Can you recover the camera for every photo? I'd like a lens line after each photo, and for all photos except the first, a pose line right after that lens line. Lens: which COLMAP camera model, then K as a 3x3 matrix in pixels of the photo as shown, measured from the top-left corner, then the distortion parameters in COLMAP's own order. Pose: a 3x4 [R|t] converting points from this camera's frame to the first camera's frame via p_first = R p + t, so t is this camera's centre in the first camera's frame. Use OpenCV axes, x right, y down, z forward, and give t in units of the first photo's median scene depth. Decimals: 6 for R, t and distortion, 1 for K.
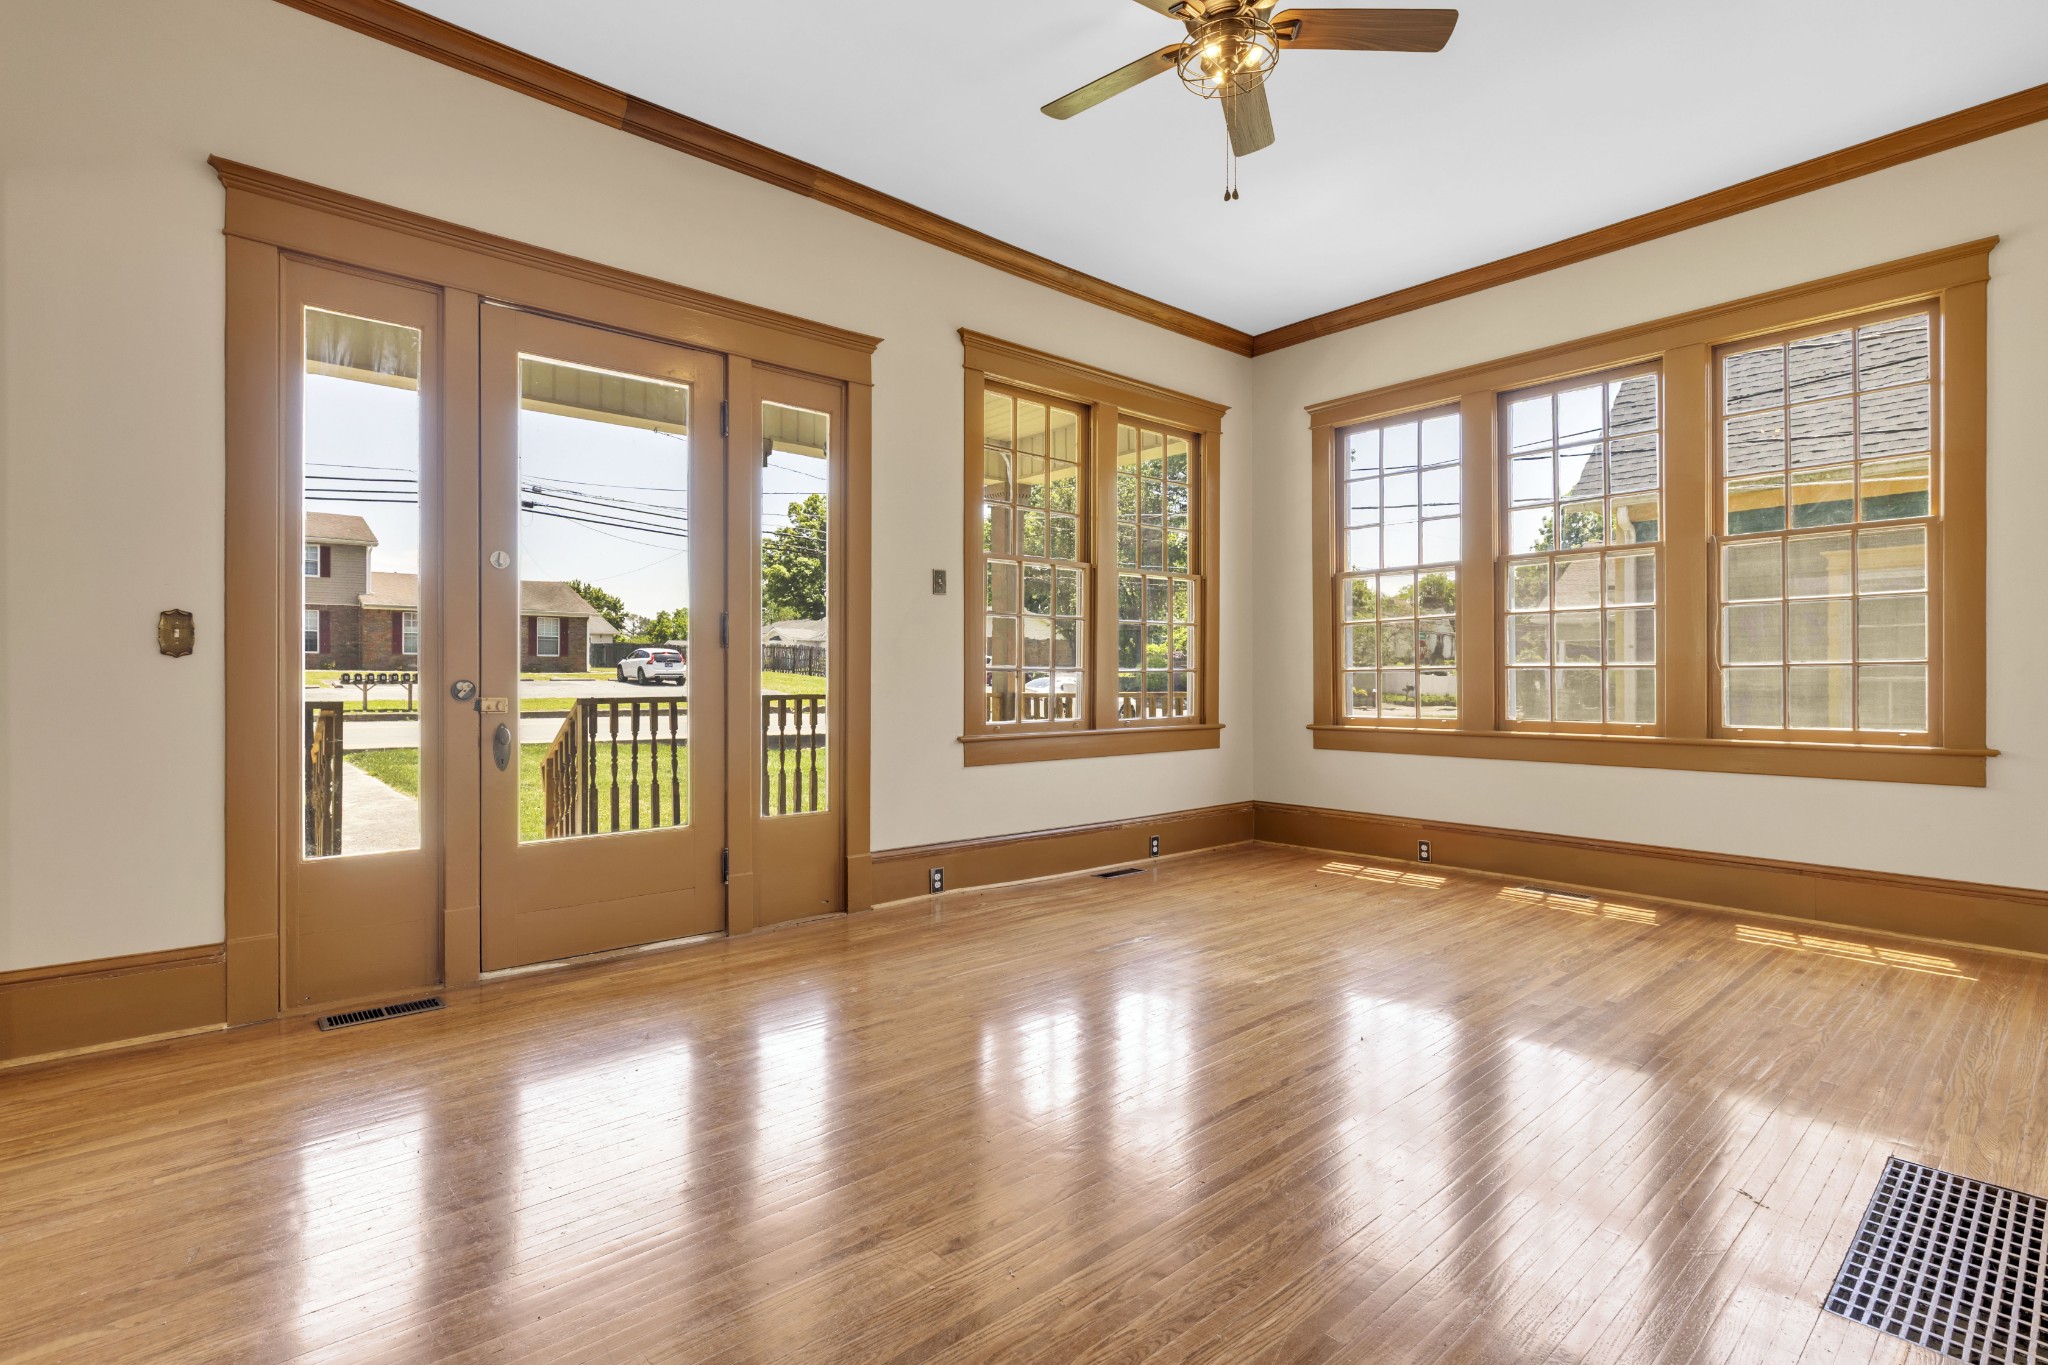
lens RADIAL K [[979.8, 0, 1029.1], [0, 979.8, 680.1], [0, 0, 1]] dist [-0.001698, 0.000064]
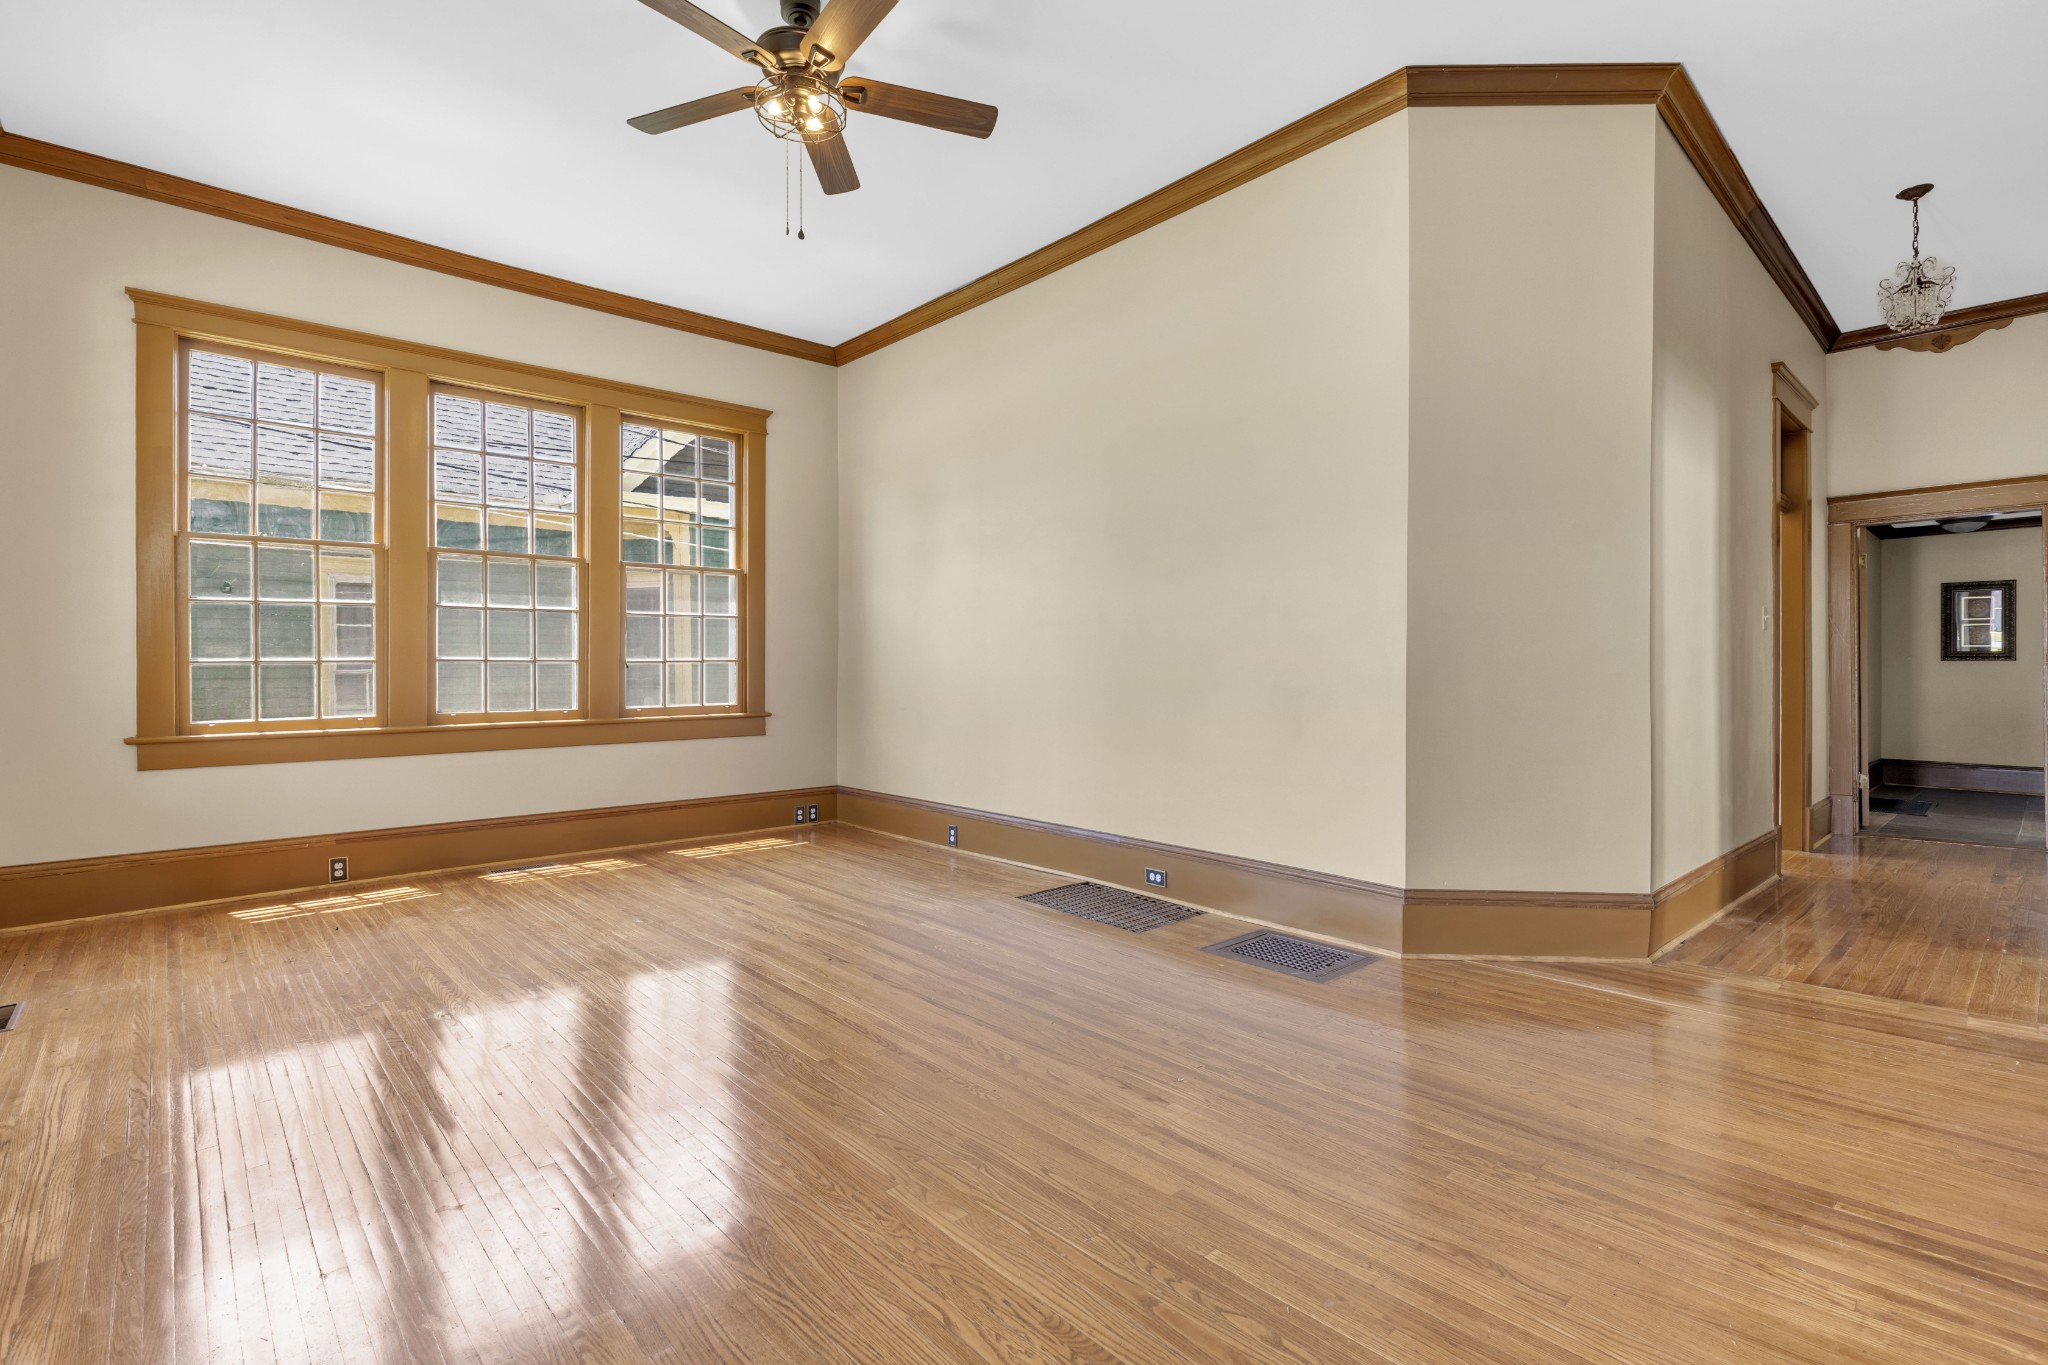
lens RADIAL K [[930.6, 0, 1030.2], [0, 930.6, 668.4], [0, 0, 1]] dist [0.002681, -0.000453]
pose [[-0.014089, -0.001418, 0.999900, -0.475389], [0.006983, 0.999974, 0.001517, -0.002056], [-0.999876, 0.007004, -0.014079, 0.427957]]
